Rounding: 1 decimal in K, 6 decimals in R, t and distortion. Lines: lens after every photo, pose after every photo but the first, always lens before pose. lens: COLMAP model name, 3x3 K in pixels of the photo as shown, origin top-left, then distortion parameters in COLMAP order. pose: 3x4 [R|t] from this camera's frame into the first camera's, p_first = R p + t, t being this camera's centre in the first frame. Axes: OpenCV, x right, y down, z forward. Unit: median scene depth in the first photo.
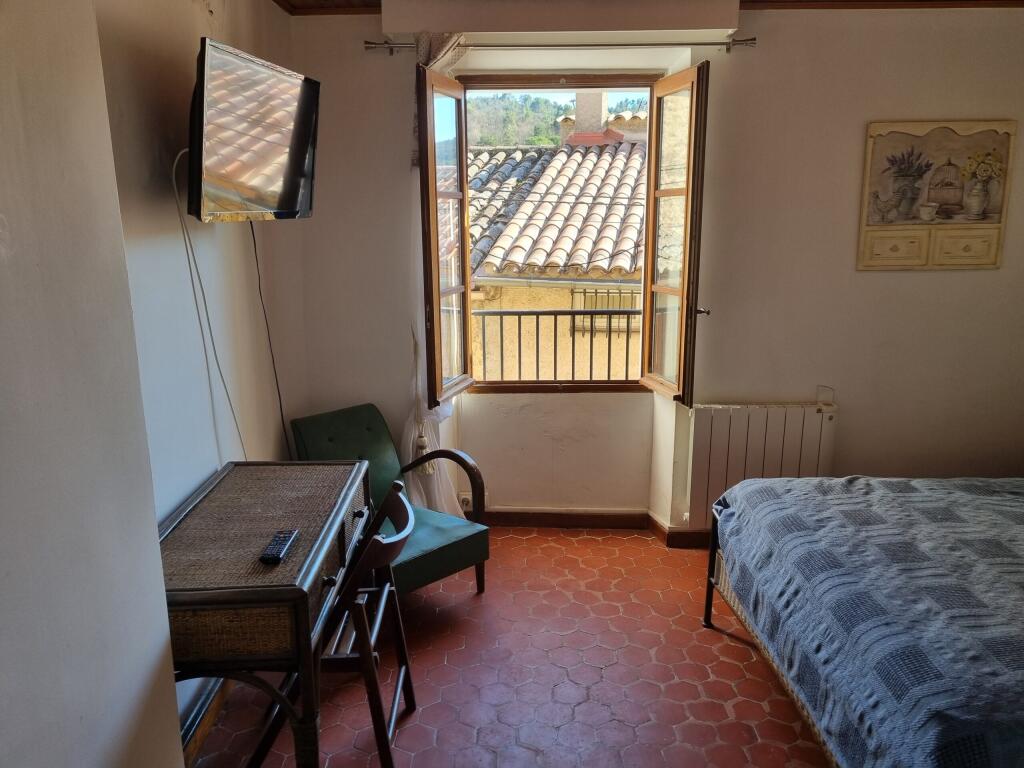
lens RADIAL K [[783.2, 0, 513.5], [0, 783.2, 382.4], [0, 0, 1]] dist [0.075025, -0.054776]
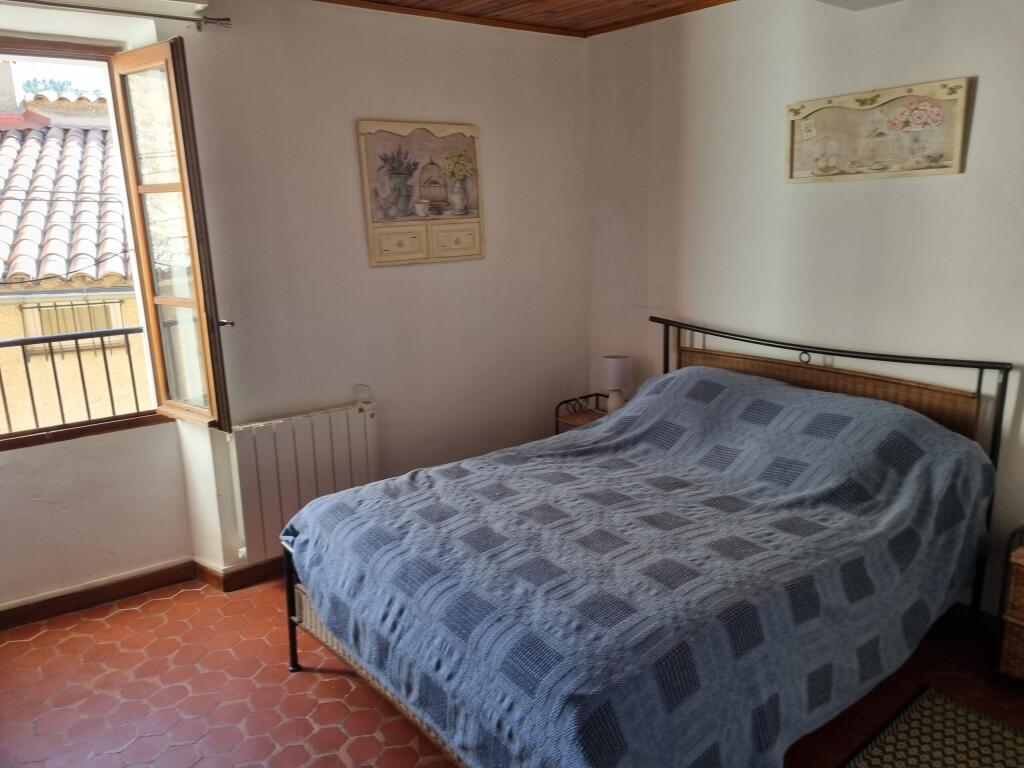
lens RADIAL K [[783.2, 0, 513.5], [0, 783.2, 382.4], [0, 0, 1]] dist [0.075025, -0.054776]
pose [[0.799549, -0.151696, 0.581128, -0.033608], [0.147813, 0.987518, 0.054410, -0.029595], [-0.582128, 0.042395, 0.811991, 0.109090]]
